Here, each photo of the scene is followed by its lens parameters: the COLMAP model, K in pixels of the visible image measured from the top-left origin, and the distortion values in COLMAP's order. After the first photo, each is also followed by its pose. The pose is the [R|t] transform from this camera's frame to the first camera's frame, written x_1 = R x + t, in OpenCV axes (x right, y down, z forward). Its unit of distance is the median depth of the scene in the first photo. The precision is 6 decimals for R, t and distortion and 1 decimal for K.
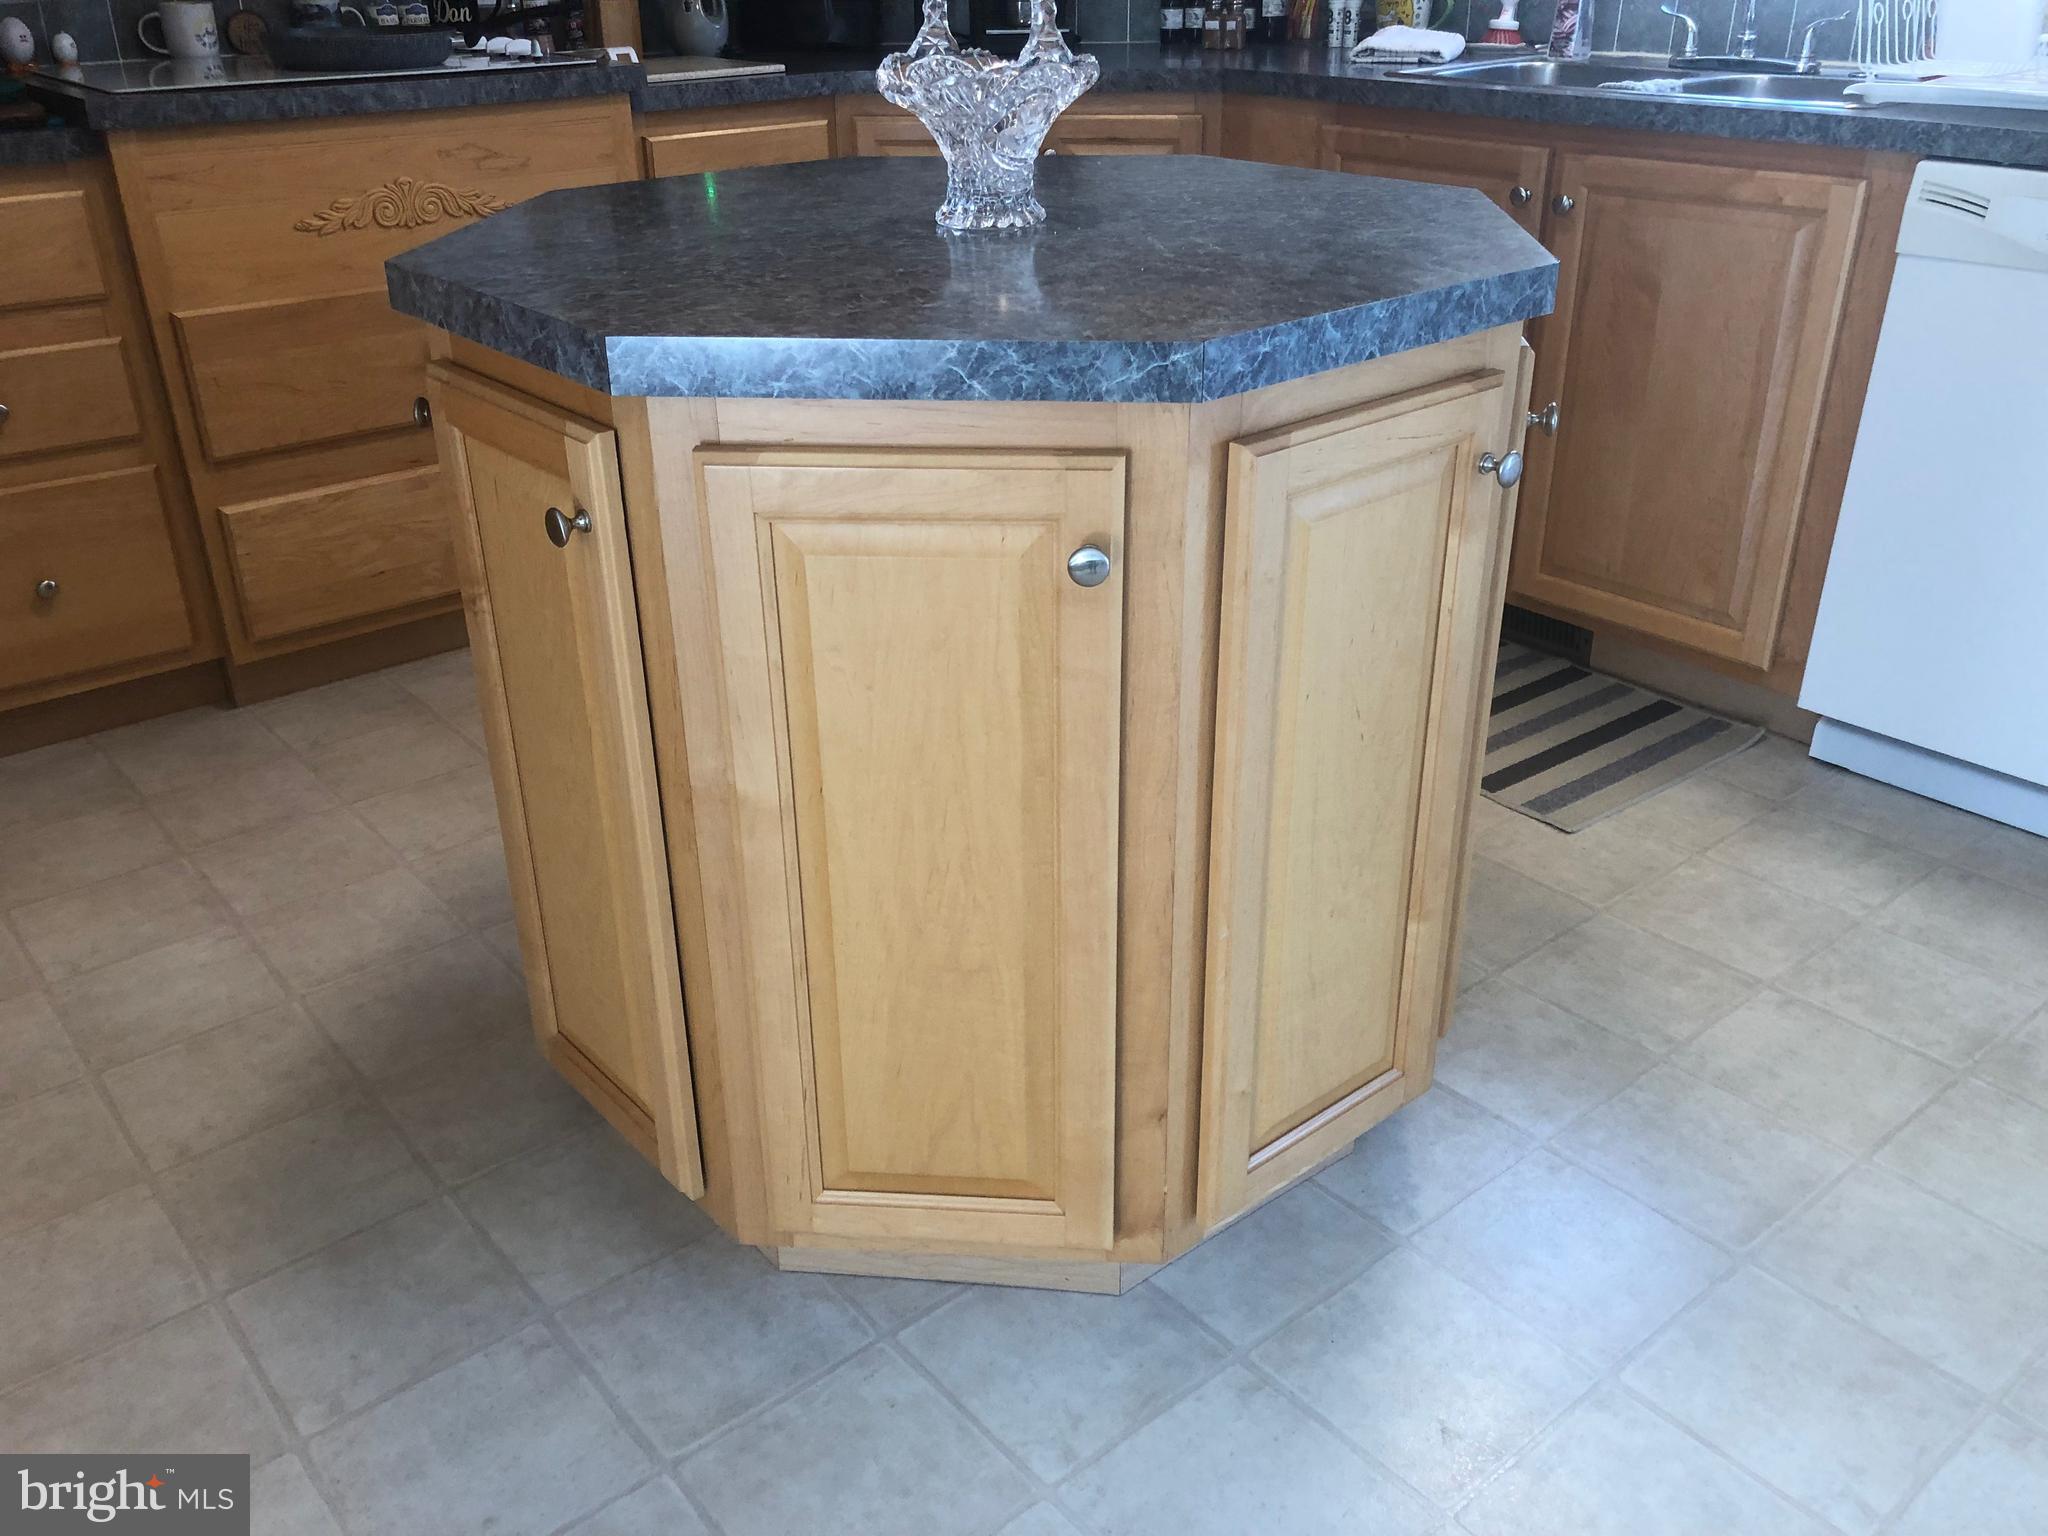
lens RADIAL K [[1700.5, 0, 1024.5], [0, 1700.5, 755.8], [0, 0, 1]] dist [0.038997, -0.034238]
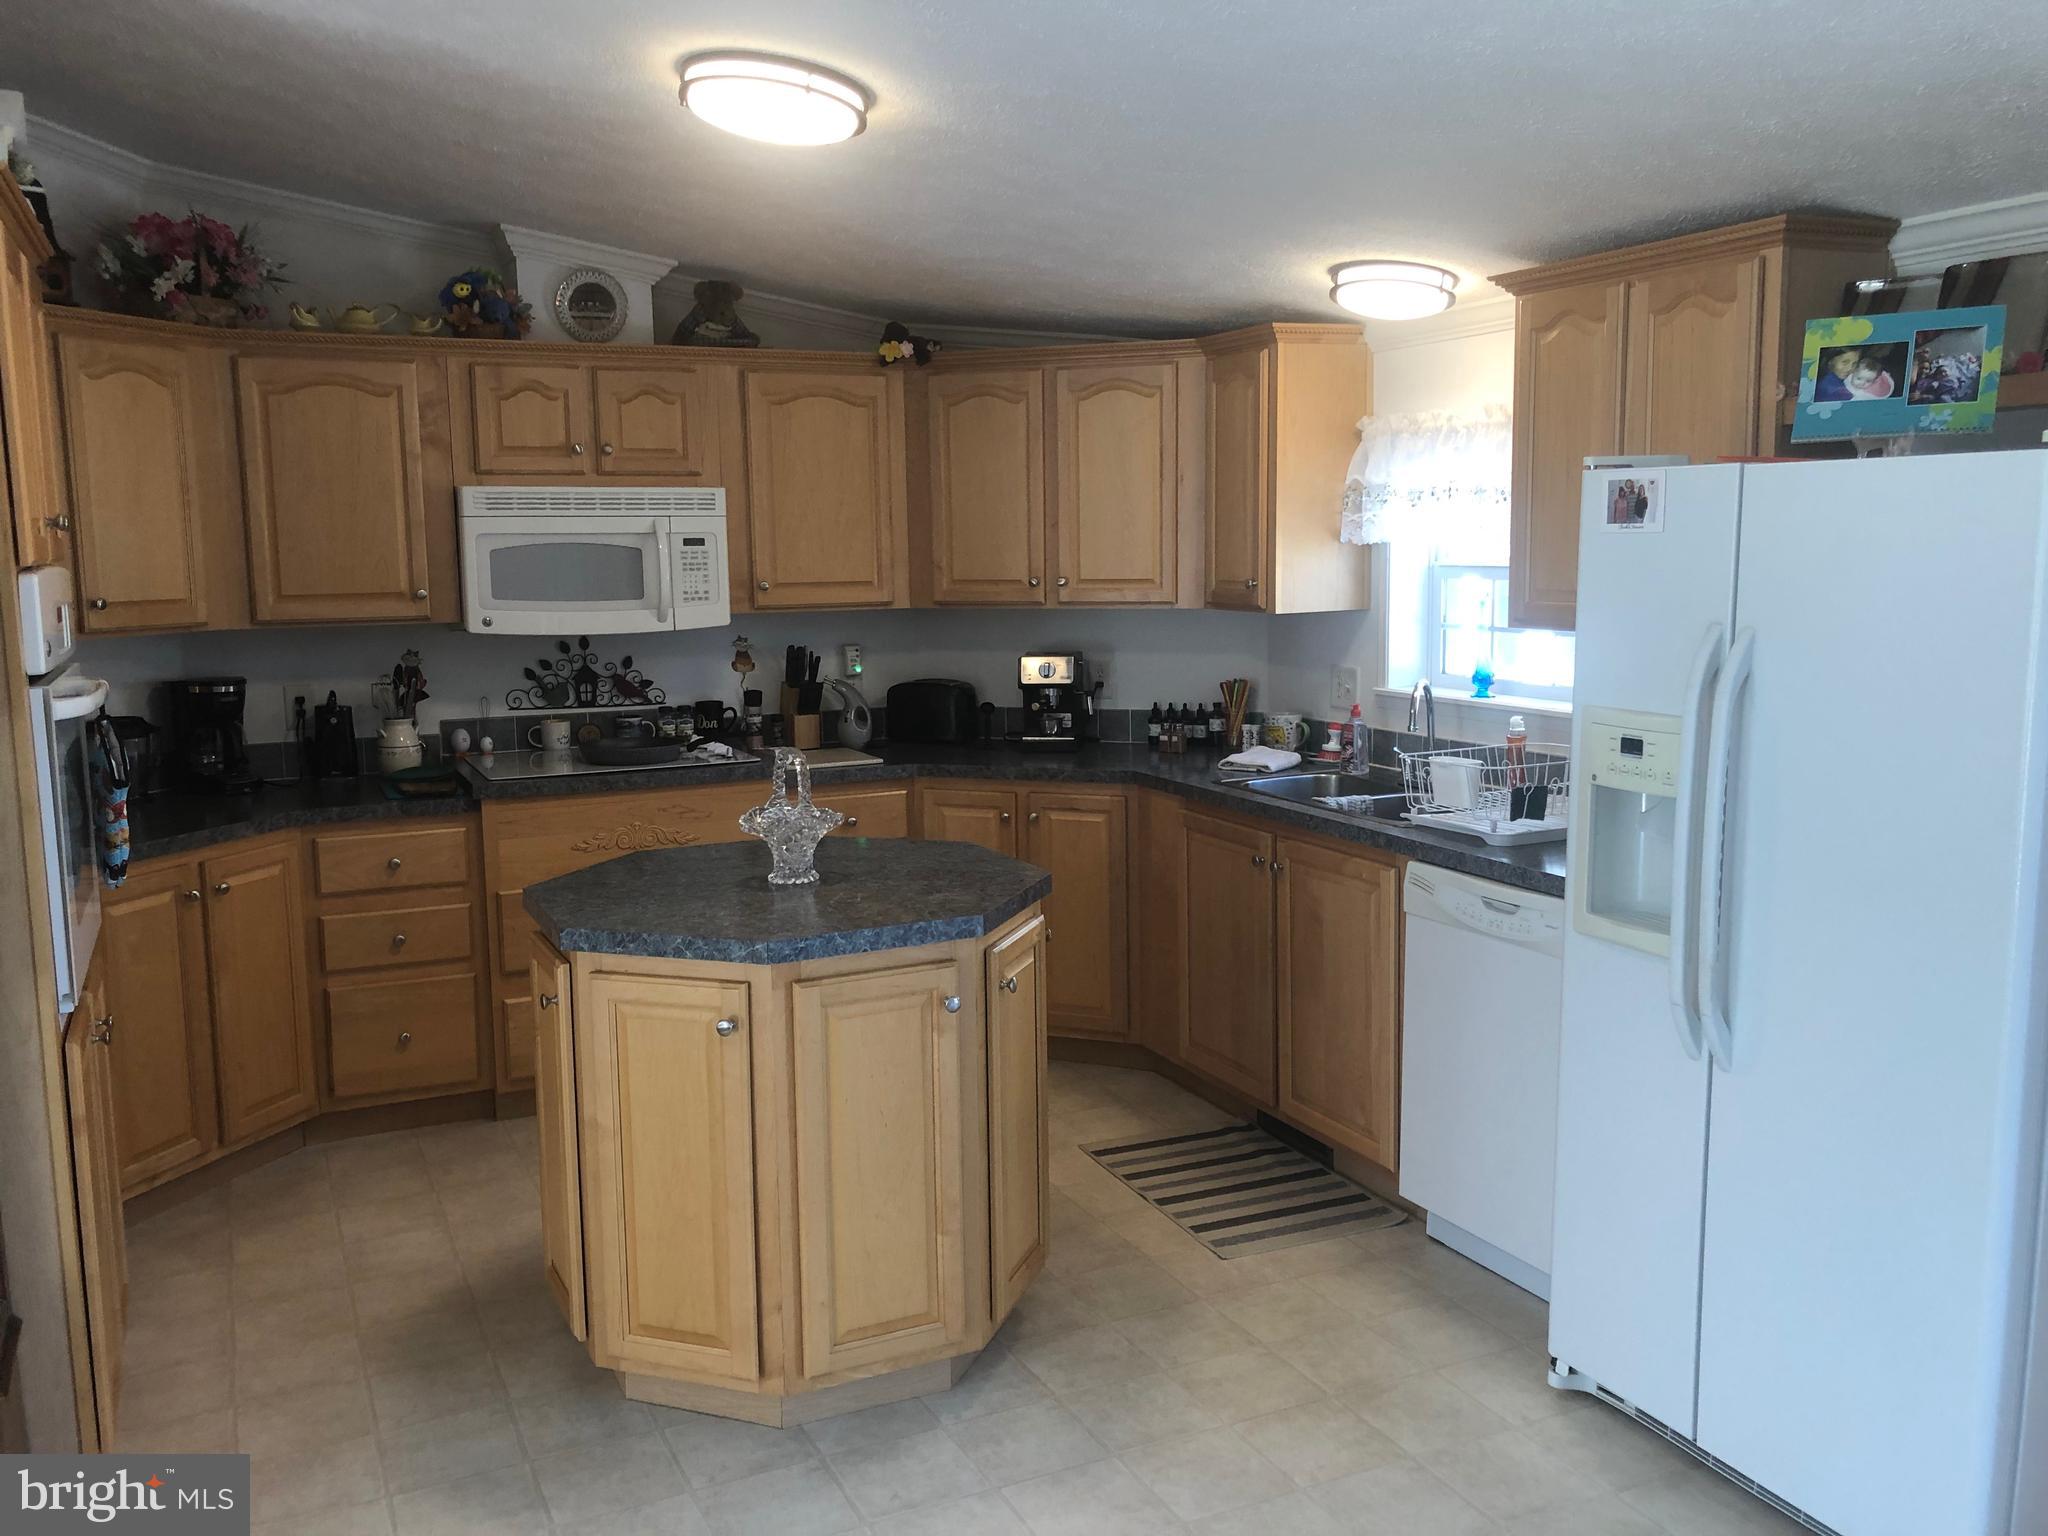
lens RADIAL K [[1700.5, 0, 1025.1], [0, 1700.5, 766.9], [0, 0, 1]] dist [0.038997, -0.034238]
pose [[0.969728, 0.032009, -0.242081, 0.546186], [-0.106748, 0.947194, -0.302370, 0.119164], [0.219620, 0.319059, 0.921938, -0.672652]]
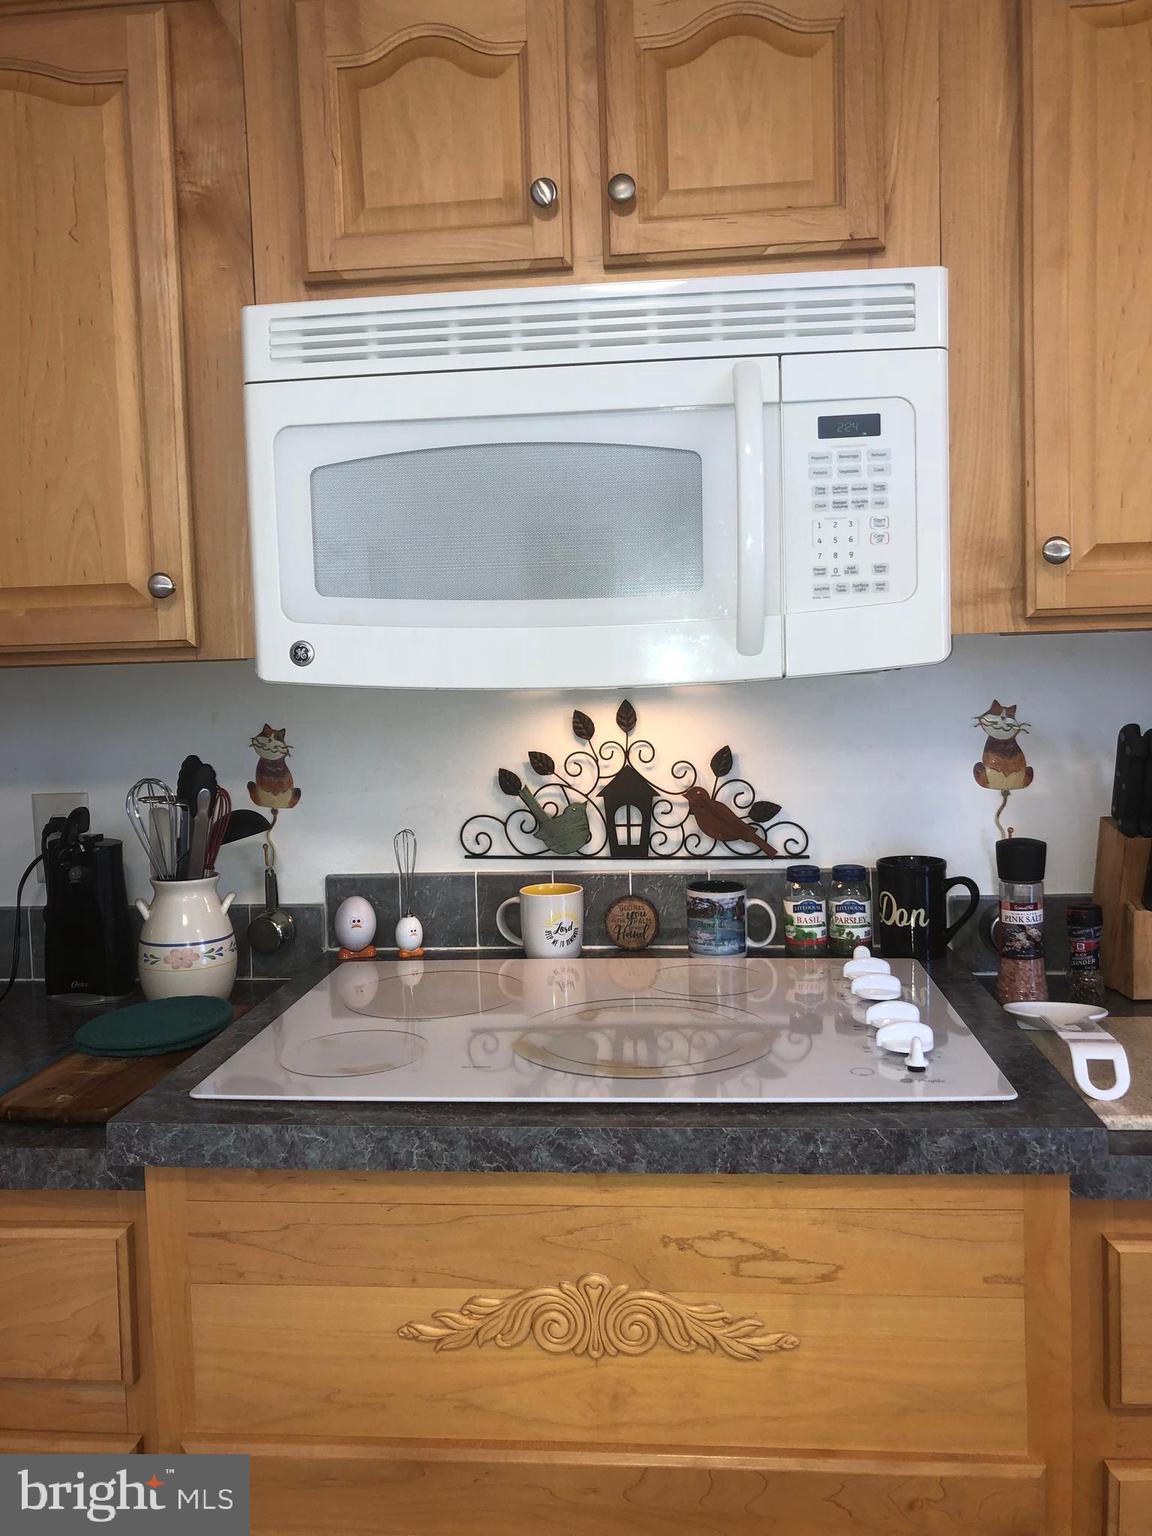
lens RADIAL K [[1275.4, 0, 574.3], [0, 1275.4, 758.1], [0, 0, 1]] dist [0.038997, -0.034238]
pose [[0.712196, 0.039405, -0.700873, -0.097783], [-0.292960, 0.924005, -0.245742, -0.467925], [0.637927, 0.380344, 0.669617, 0.784853]]
